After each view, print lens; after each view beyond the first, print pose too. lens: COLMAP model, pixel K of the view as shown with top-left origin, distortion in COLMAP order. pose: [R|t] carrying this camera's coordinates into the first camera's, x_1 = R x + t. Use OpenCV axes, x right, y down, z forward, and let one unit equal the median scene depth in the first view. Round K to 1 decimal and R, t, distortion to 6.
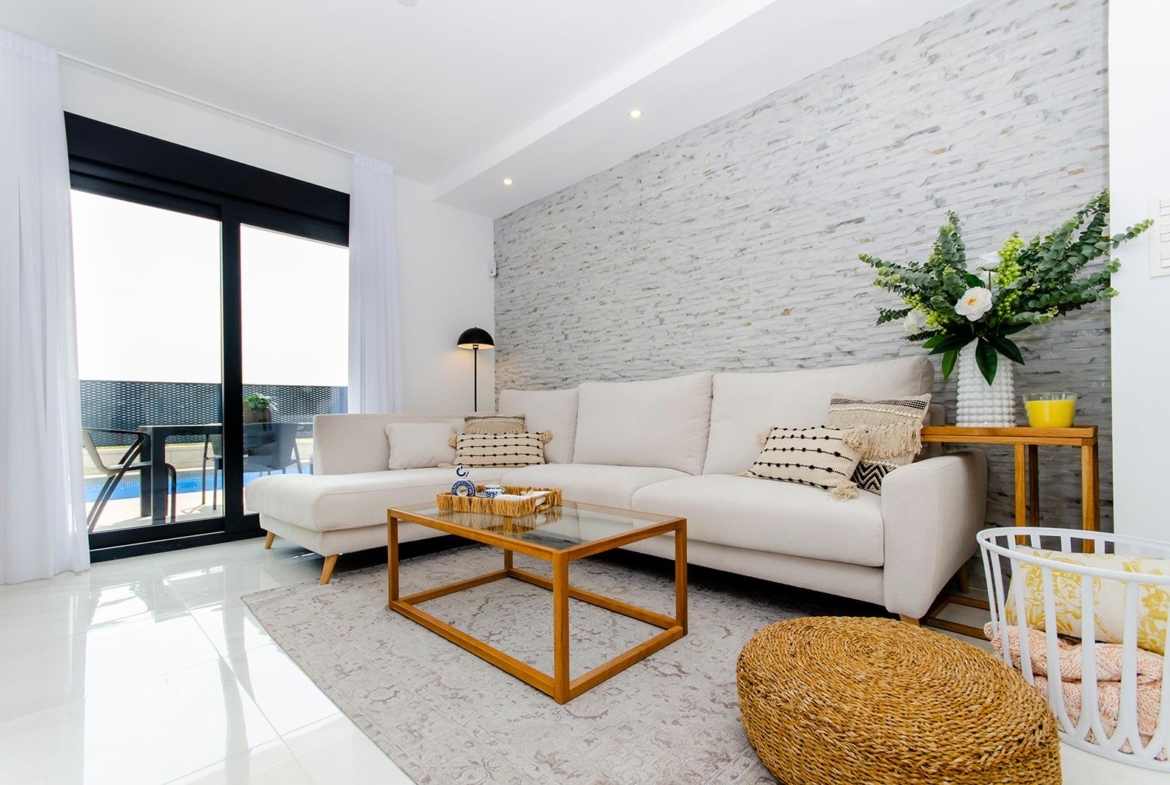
lens RADIAL K [[521.5, 0, 579.7], [0, 521.5, 410.3], [0, 0, 1]] dist [0.009542, -0.000114]
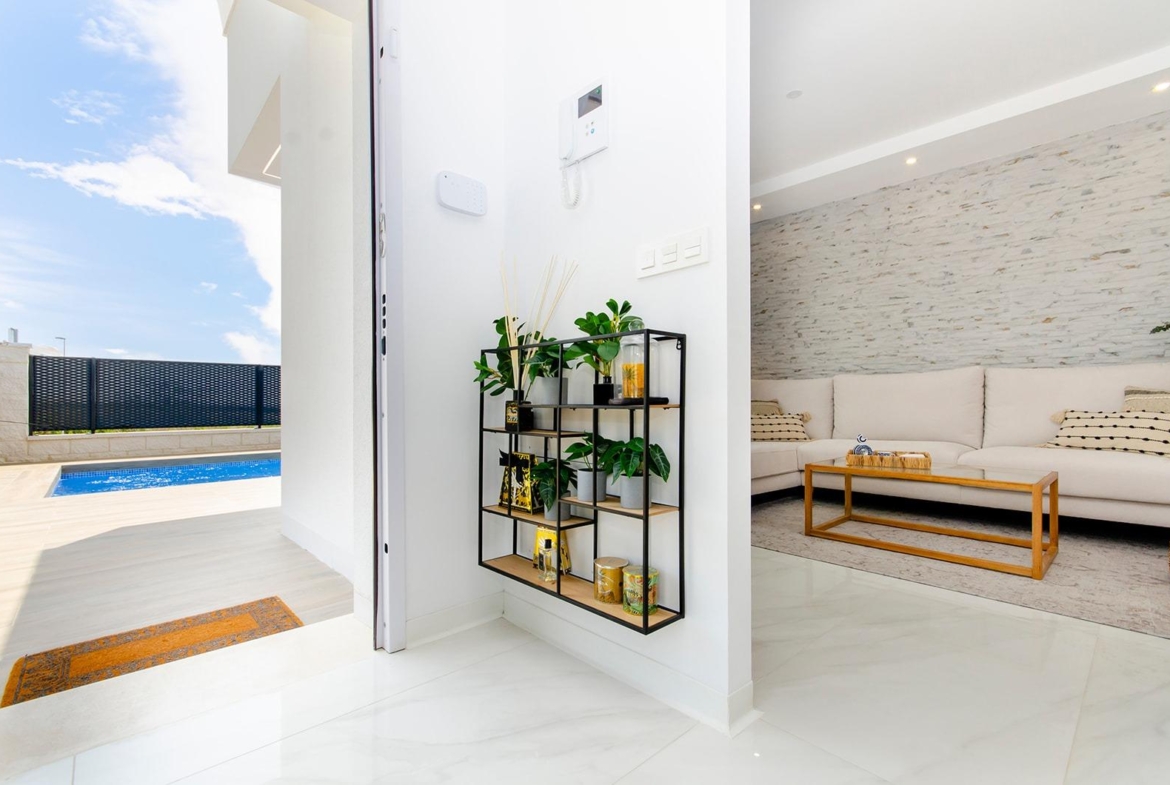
lens RADIAL K [[523.9, 0, 583.0], [0, 523.9, 399.6], [0, 0, 1]] dist [0.013542, -0.004958]
pose [[0.999058, 0.011545, -0.041828, -0.636311], [-0.011420, 0.999930, 0.003228, 0.011994], [0.041862, -0.002747, 0.999120, -0.306708]]
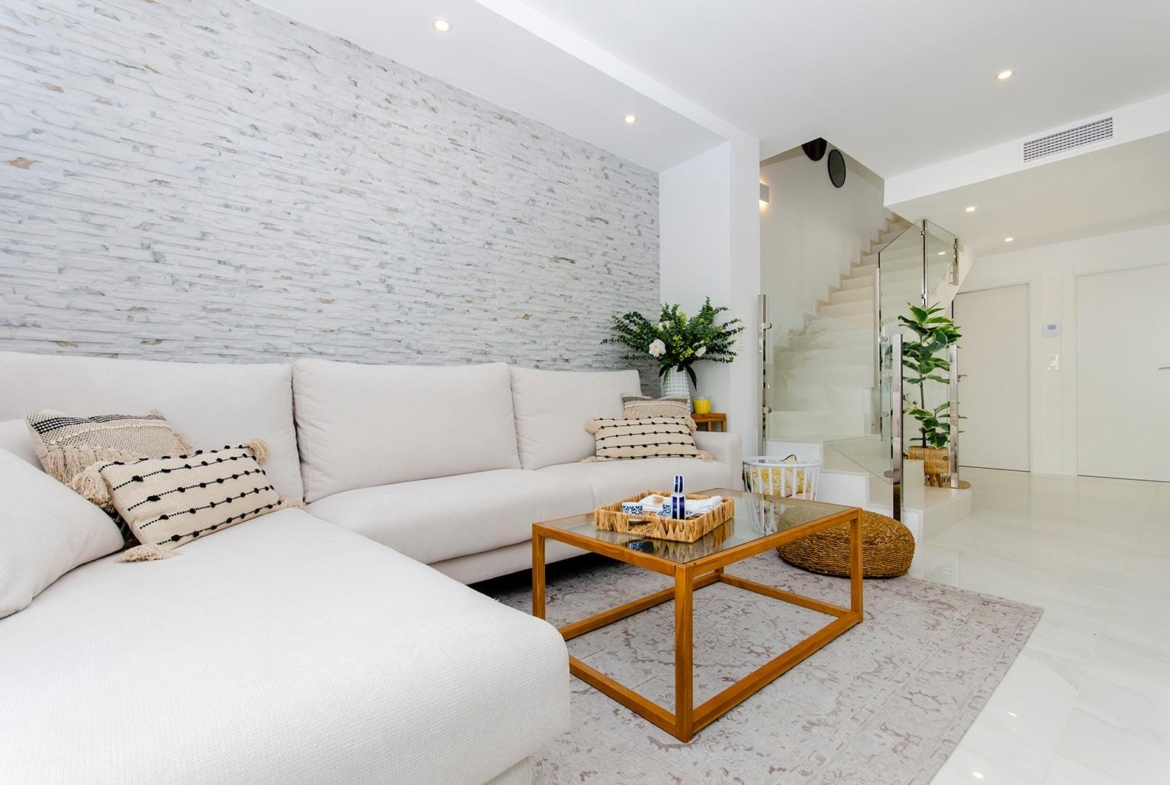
lens RADIAL K [[523.9, 0, 583.0], [0, 523.9, 399.6], [0, 0, 1]] dist [0.013542, -0.004958]
pose [[0.080254, 0.015692, 0.996651, -0.671564], [0.002724, 0.999869, -0.015962, 0.006985], [-0.996771, 0.003996, 0.080201, 0.745761]]
